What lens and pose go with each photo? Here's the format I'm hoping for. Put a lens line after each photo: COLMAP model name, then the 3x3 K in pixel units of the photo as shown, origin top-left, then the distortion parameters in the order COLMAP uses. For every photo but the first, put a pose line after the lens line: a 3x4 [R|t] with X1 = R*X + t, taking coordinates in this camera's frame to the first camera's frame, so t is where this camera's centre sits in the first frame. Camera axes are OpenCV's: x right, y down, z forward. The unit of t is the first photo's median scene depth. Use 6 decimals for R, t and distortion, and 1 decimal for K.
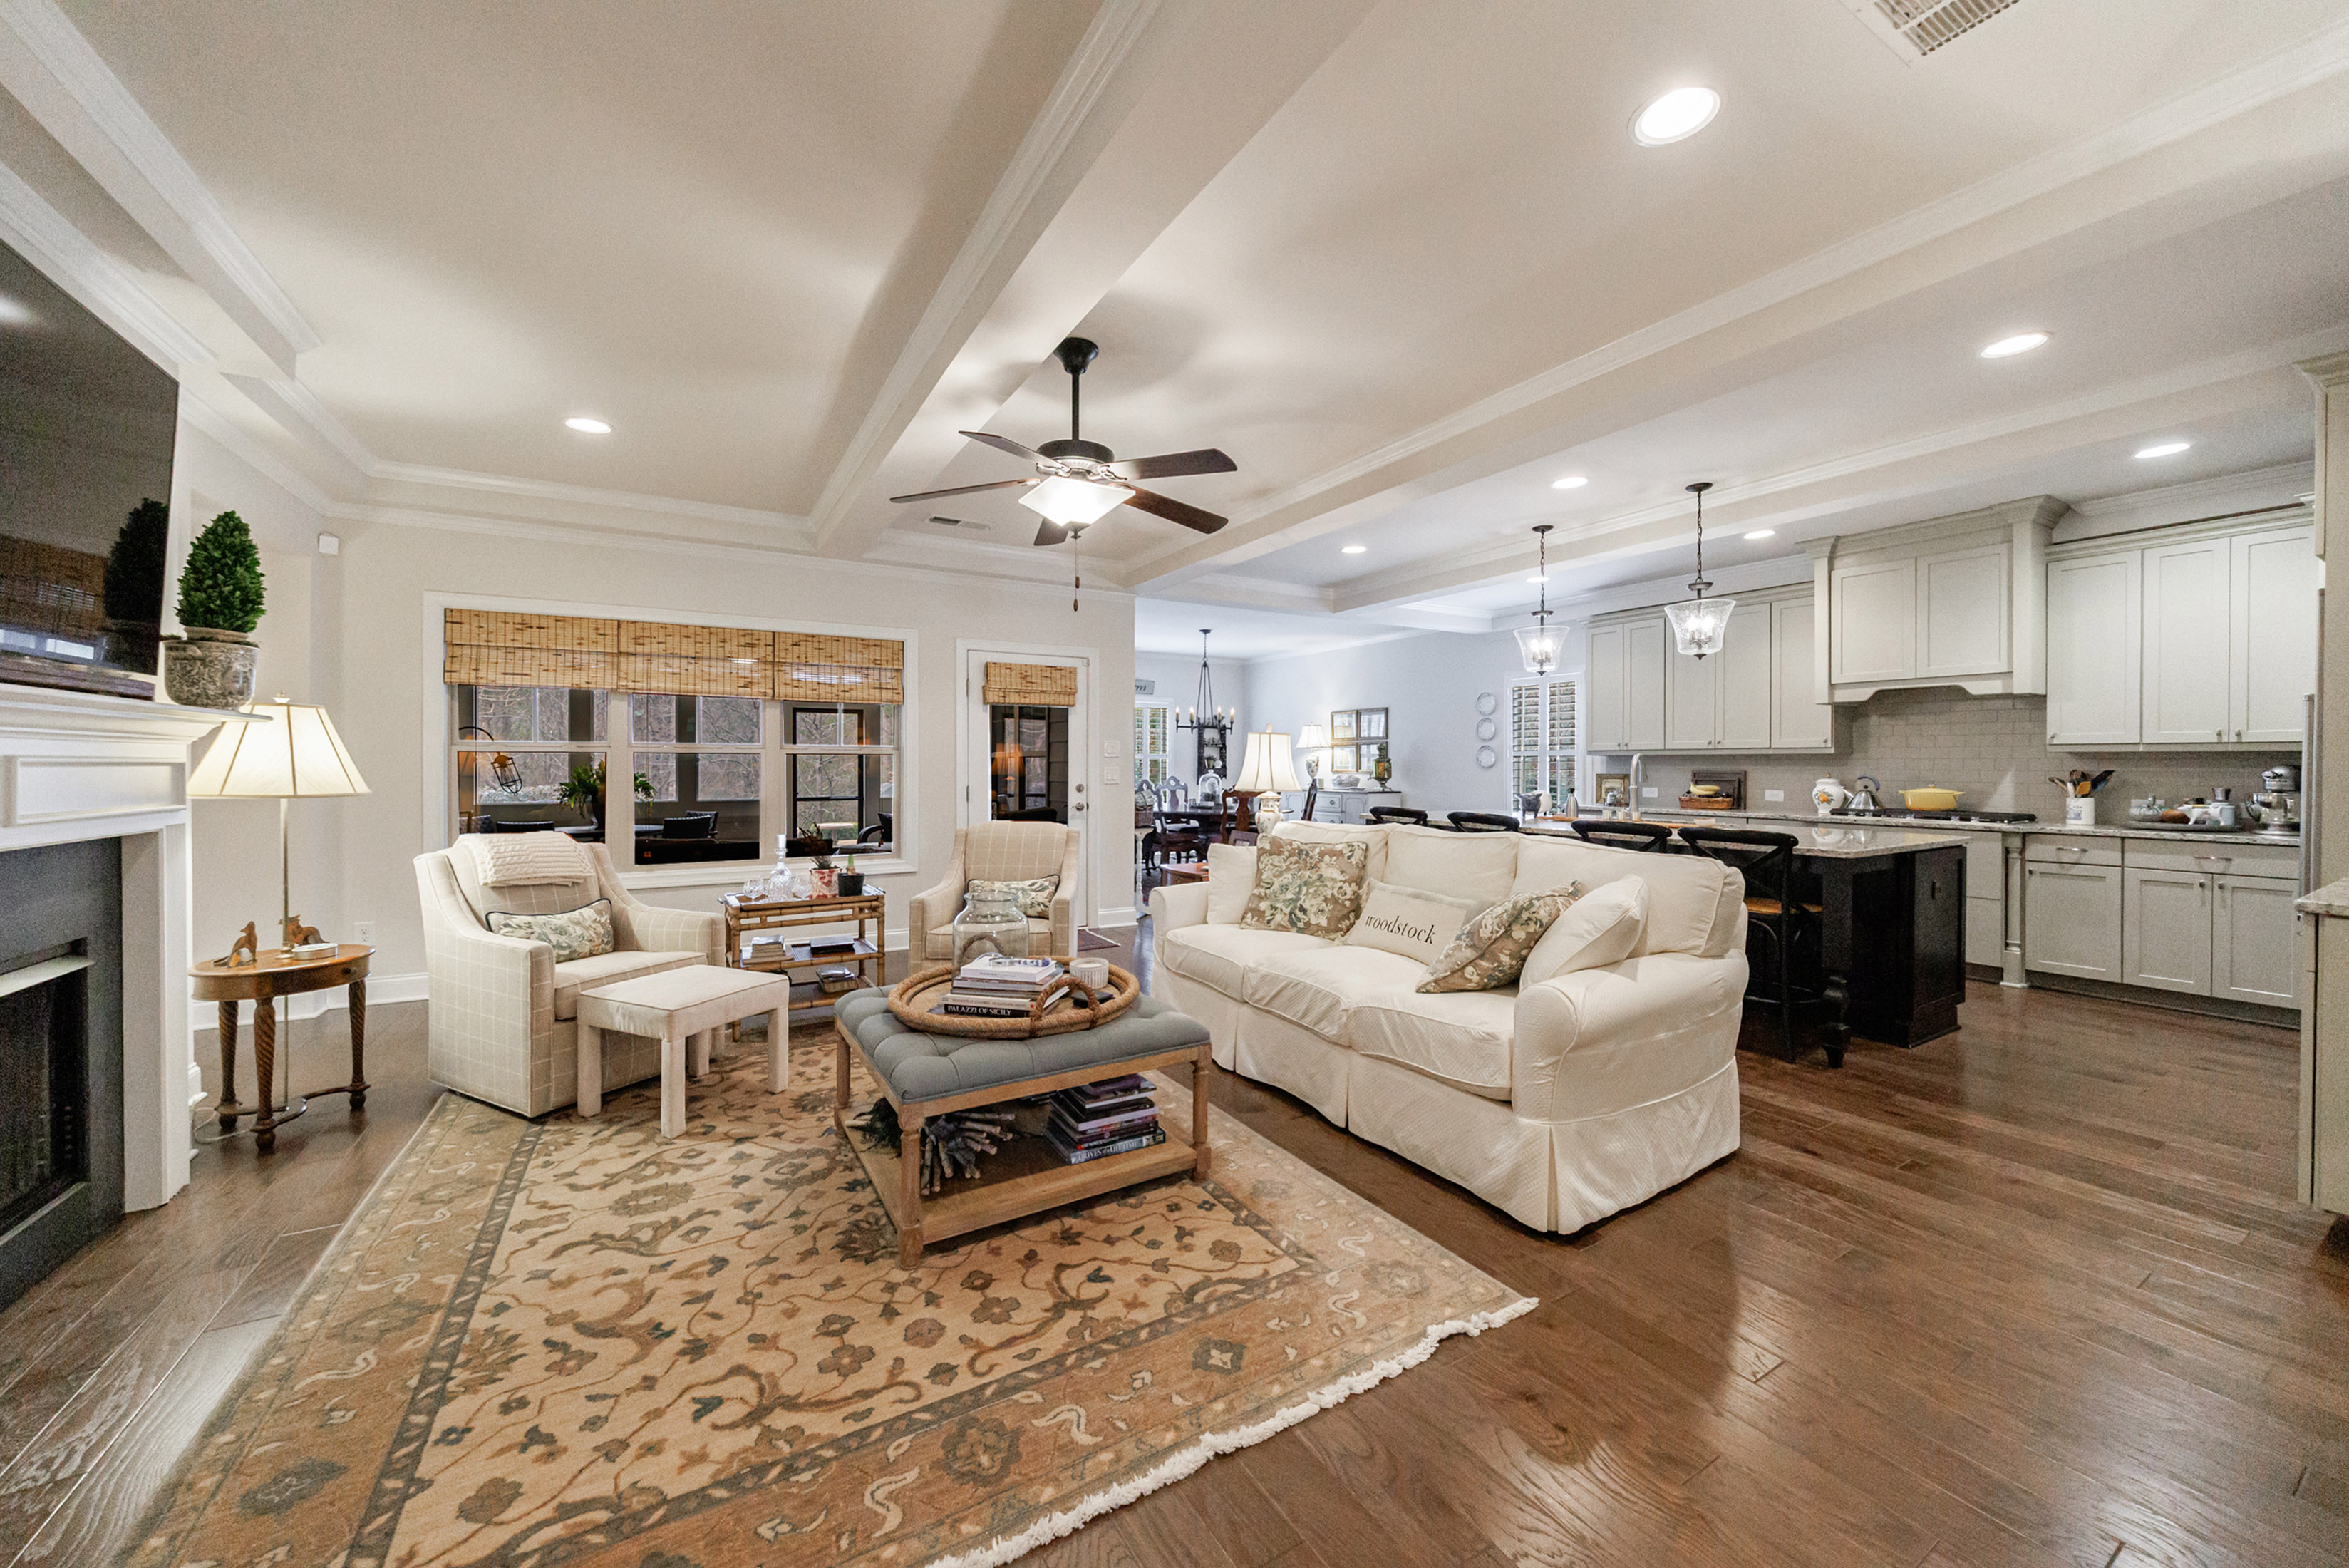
lens RADIAL K [[855.0, 0, 1183.3], [0, 855.0, 771.9], [0, 0, 1]] dist [-0.011452, -0.000167]
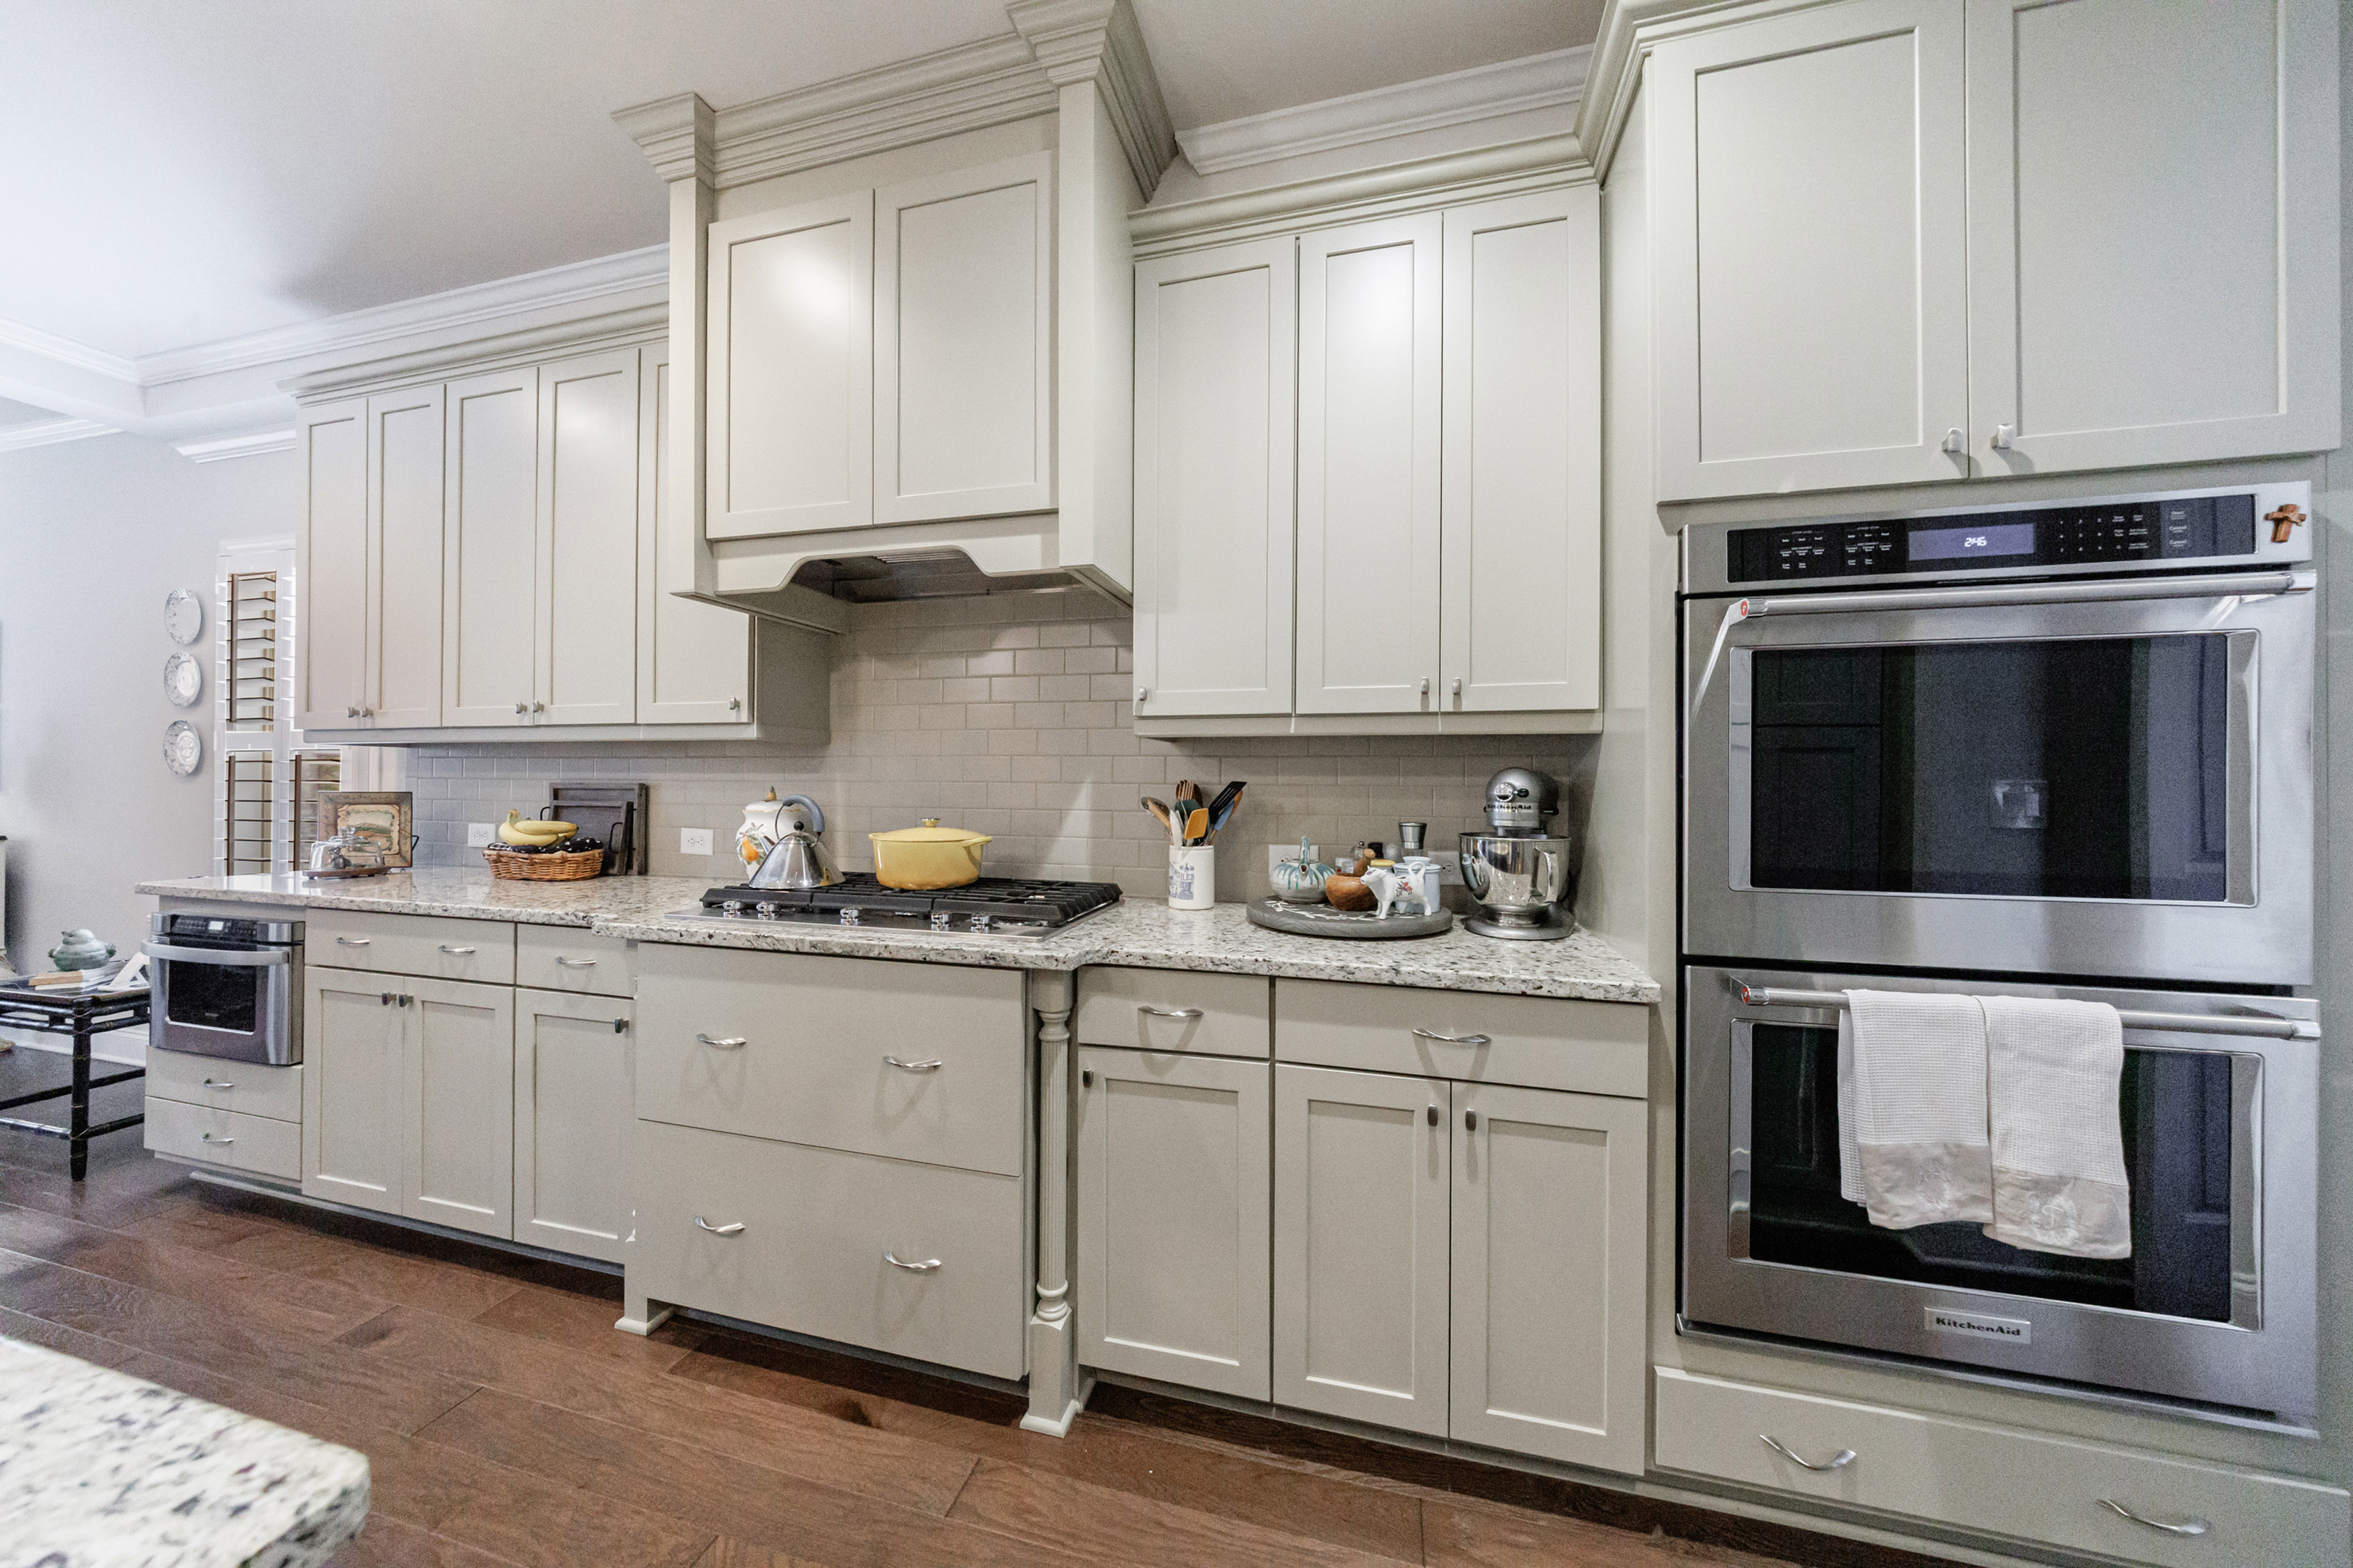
lens RADIAL K [[761.1, 0, 1167.8], [0, 761.1, 778.7], [0, 0, 1]] dist [0.032259, -0.000045]
pose [[0.730526, 0.002676, 0.682880, 1.168465], [0.002402, 0.999976, -0.006489, -0.001647], [-0.682881, 0.006381, 0.730502, 1.075902]]
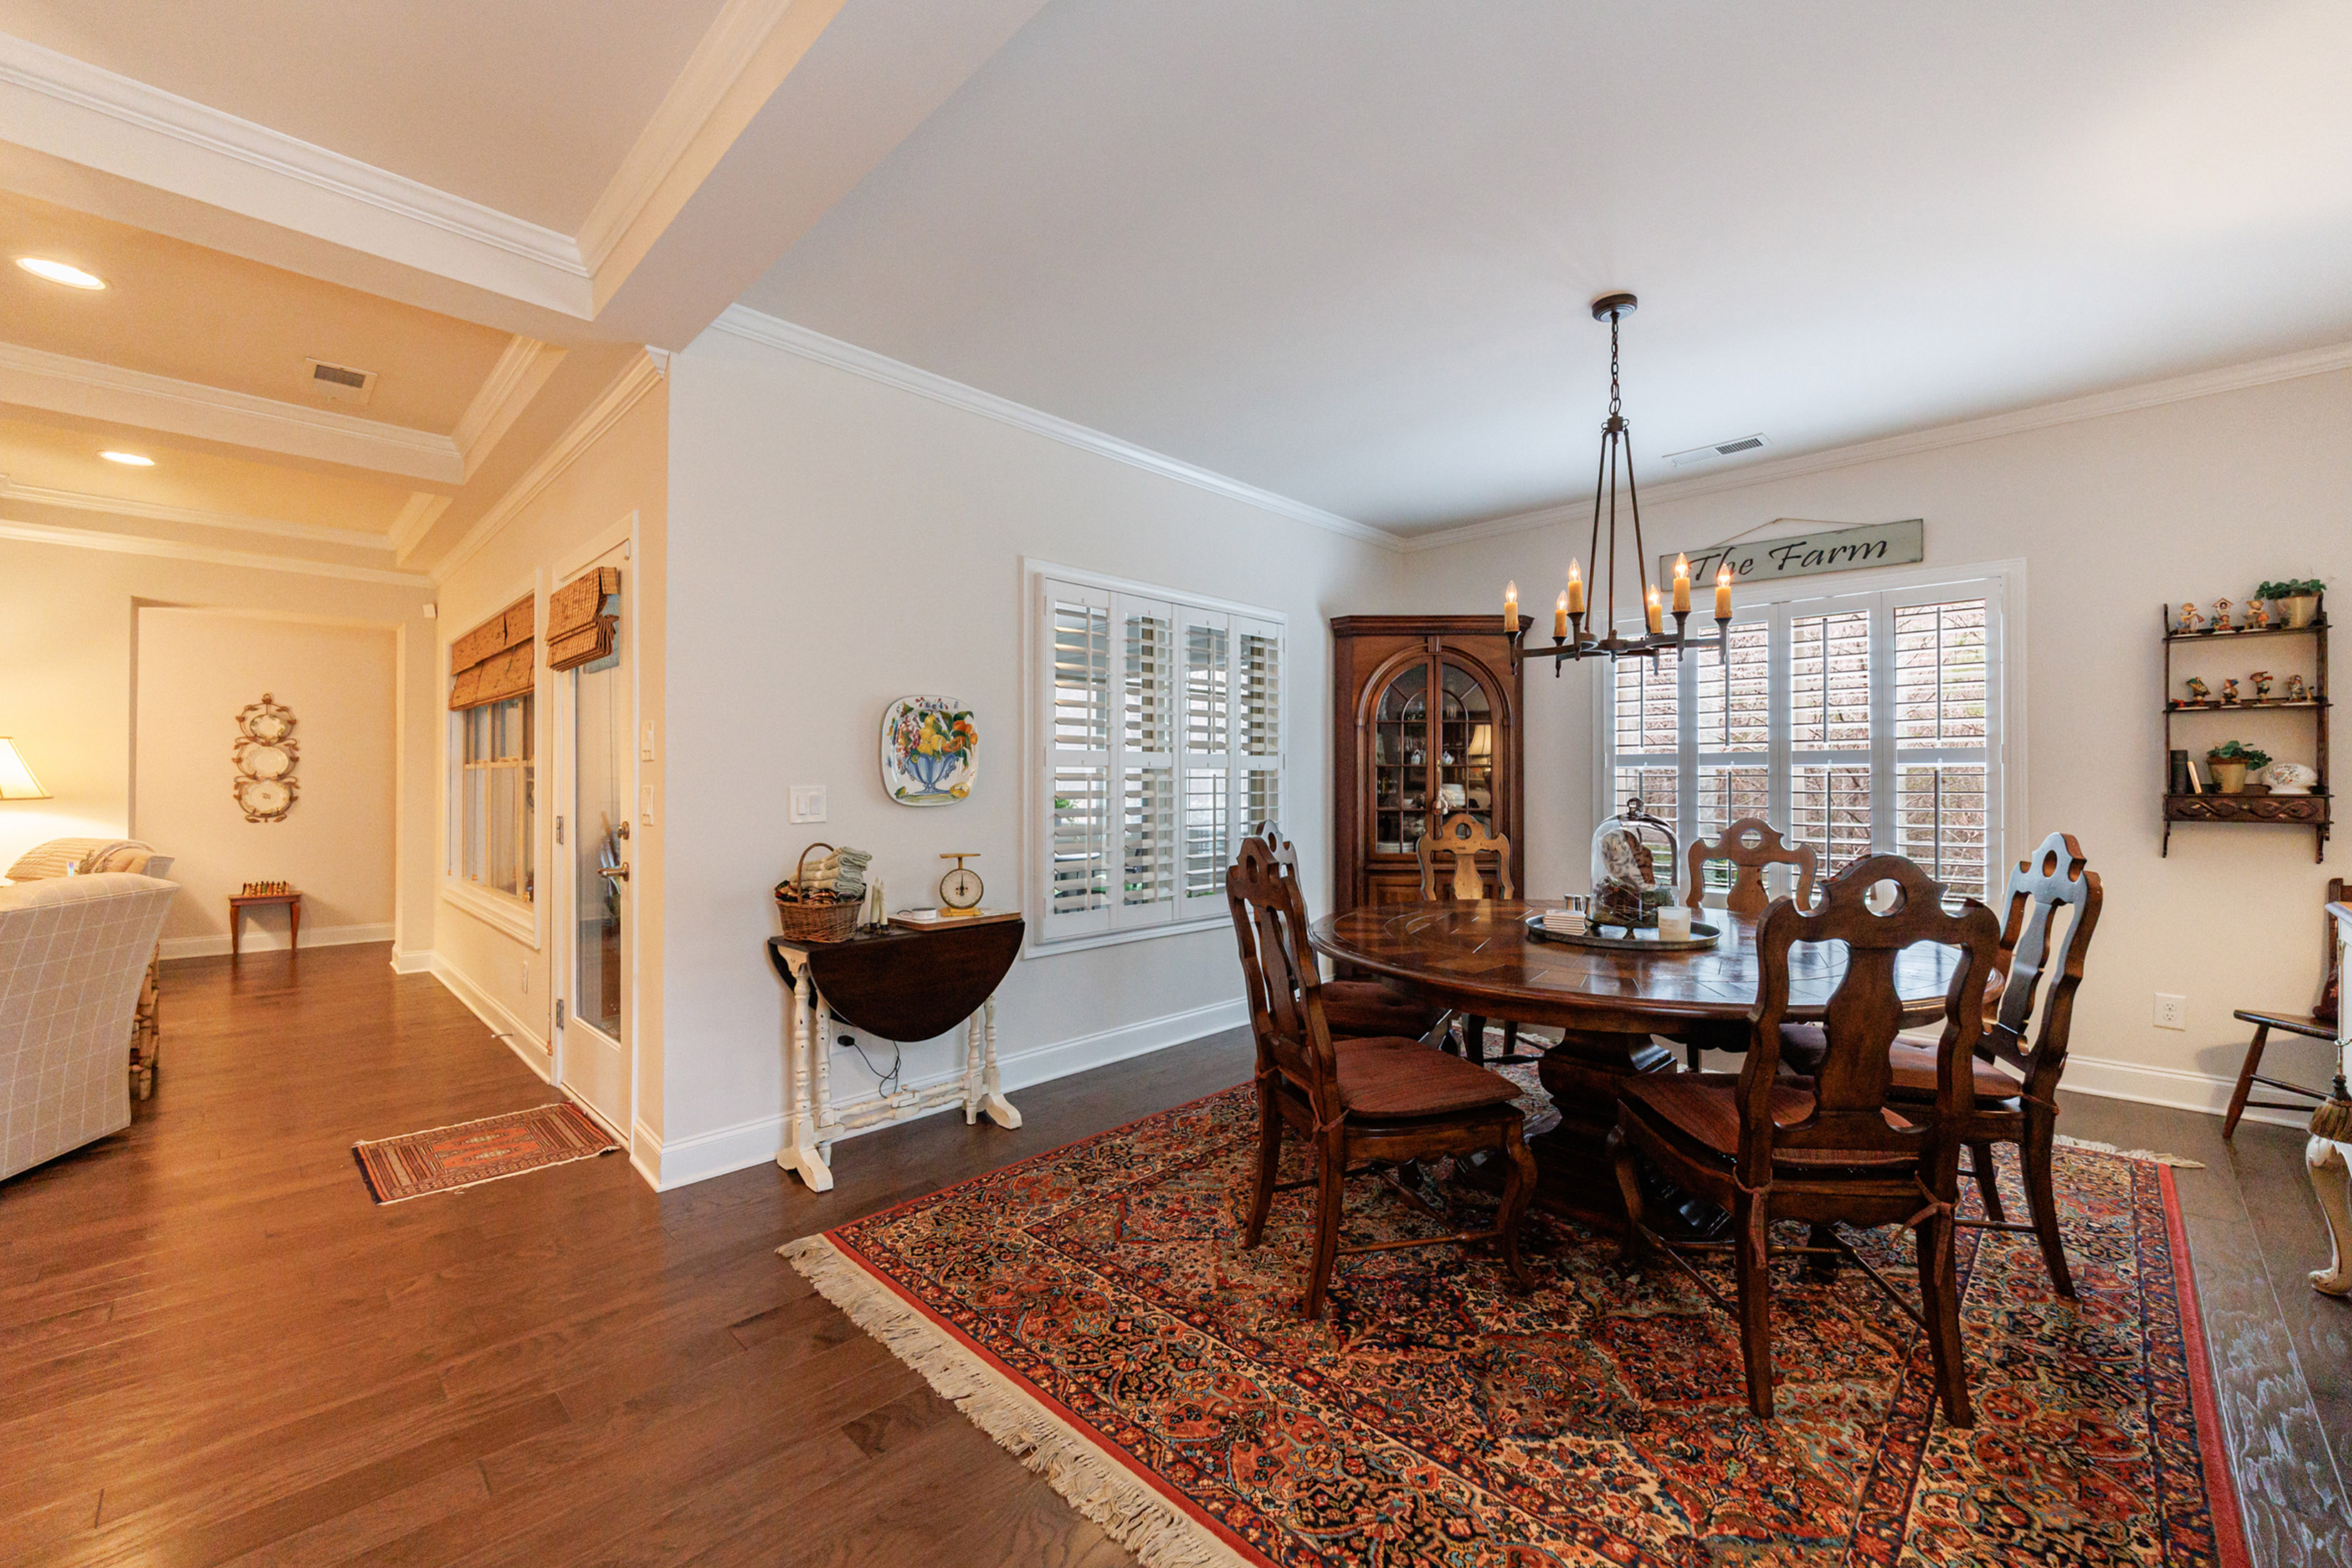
lens RADIAL K [[945.1, 0, 1169.3], [0, 945.1, 779.5], [0, 0, 1]] dist [0.000483, 0.000043]
pose [[0.237372, -0.007698, -0.971388, 0.829371], [-0.008716, 0.999911, -0.010054, -0.010861], [0.971380, 0.010853, 0.237284, 2.197429]]
